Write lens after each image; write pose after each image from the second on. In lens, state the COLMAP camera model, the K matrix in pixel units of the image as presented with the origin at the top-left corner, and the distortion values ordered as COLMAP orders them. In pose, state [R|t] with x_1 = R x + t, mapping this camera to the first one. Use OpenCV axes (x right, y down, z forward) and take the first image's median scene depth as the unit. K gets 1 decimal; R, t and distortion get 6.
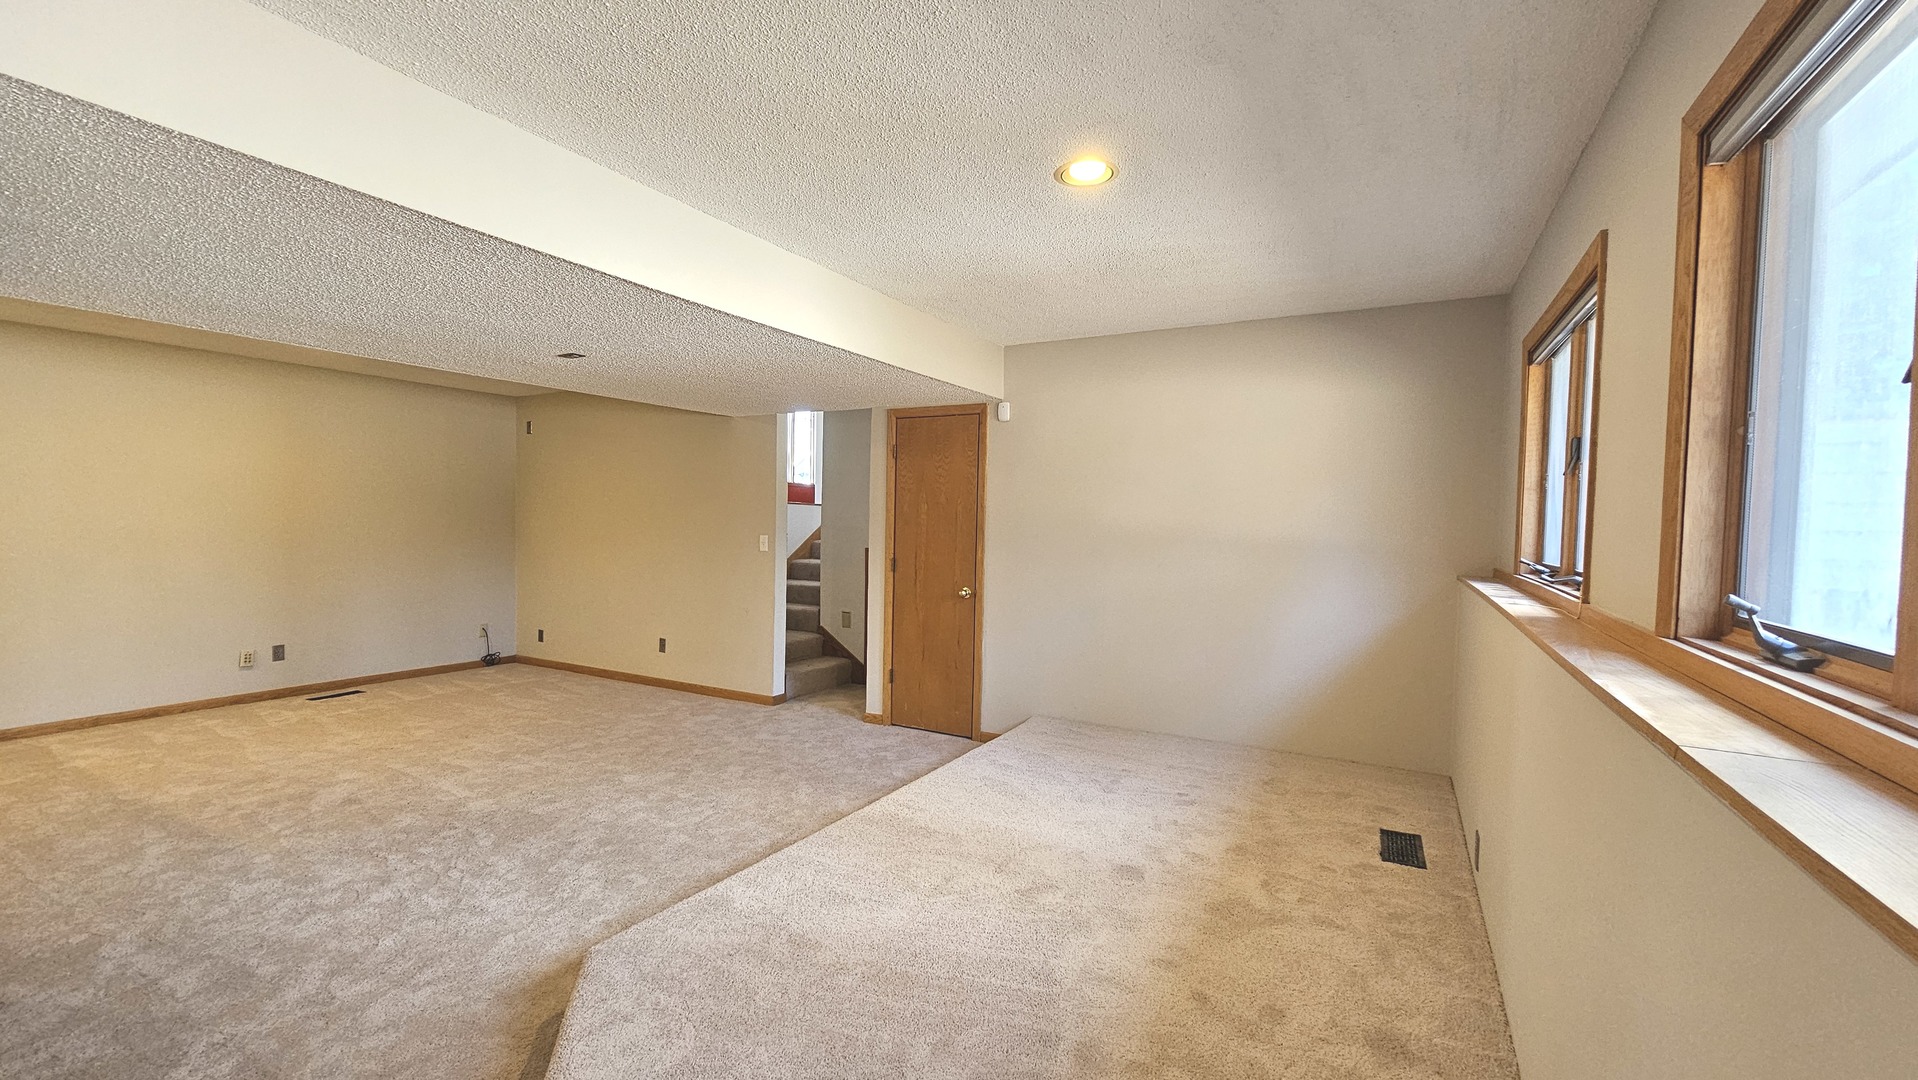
lens RADIAL K [[784.8, 0, 965.1], [0, 784.8, 545.3], [0, 0, 1]] dist [0.001251, 0.000044]
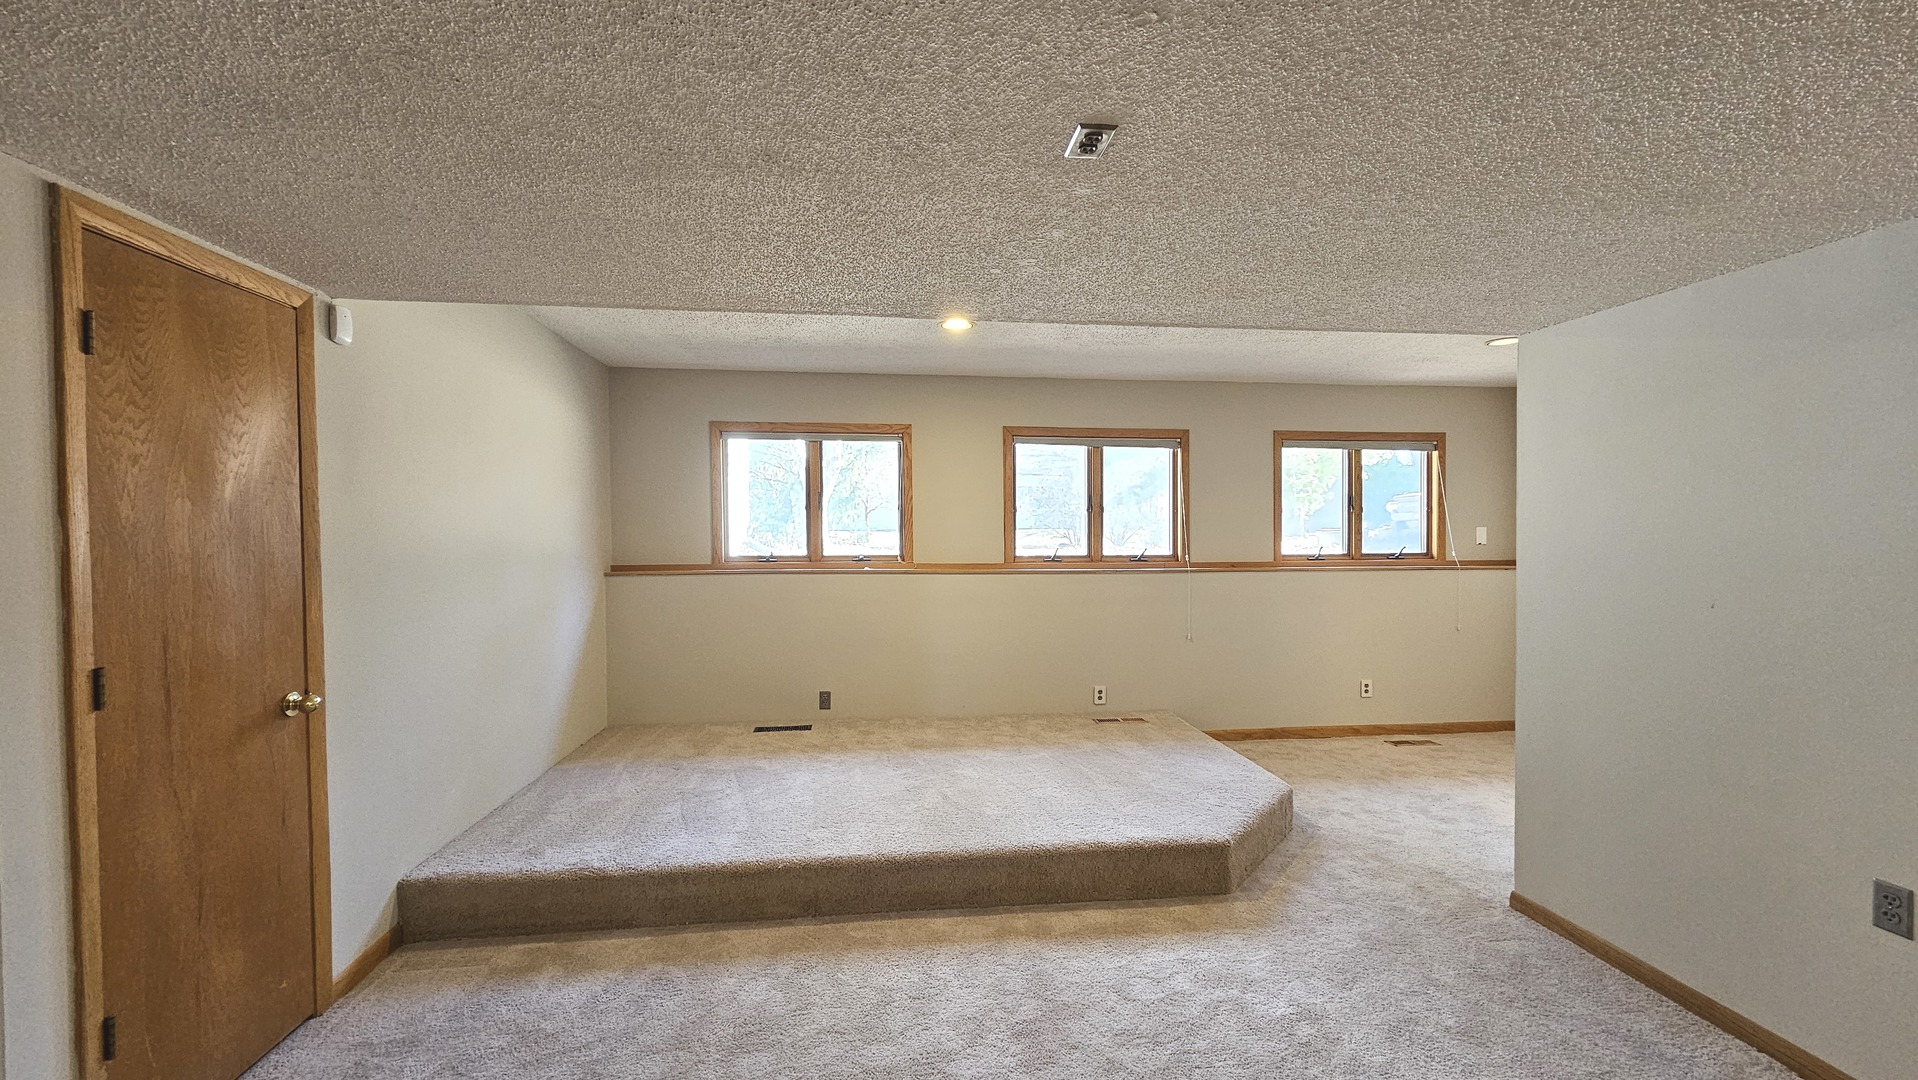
lens RADIAL K [[772.0, 0, 954.7], [0, 772.0, 556.2], [0, 0, 1]] dist [-0.000950, -0.000147]
pose [[-0.573963, -0.037023, 0.818044, -0.958774], [0.021996, 0.997920, 0.060597, -0.071251], [-0.818586, 0.052775, -0.571955, 1.575544]]
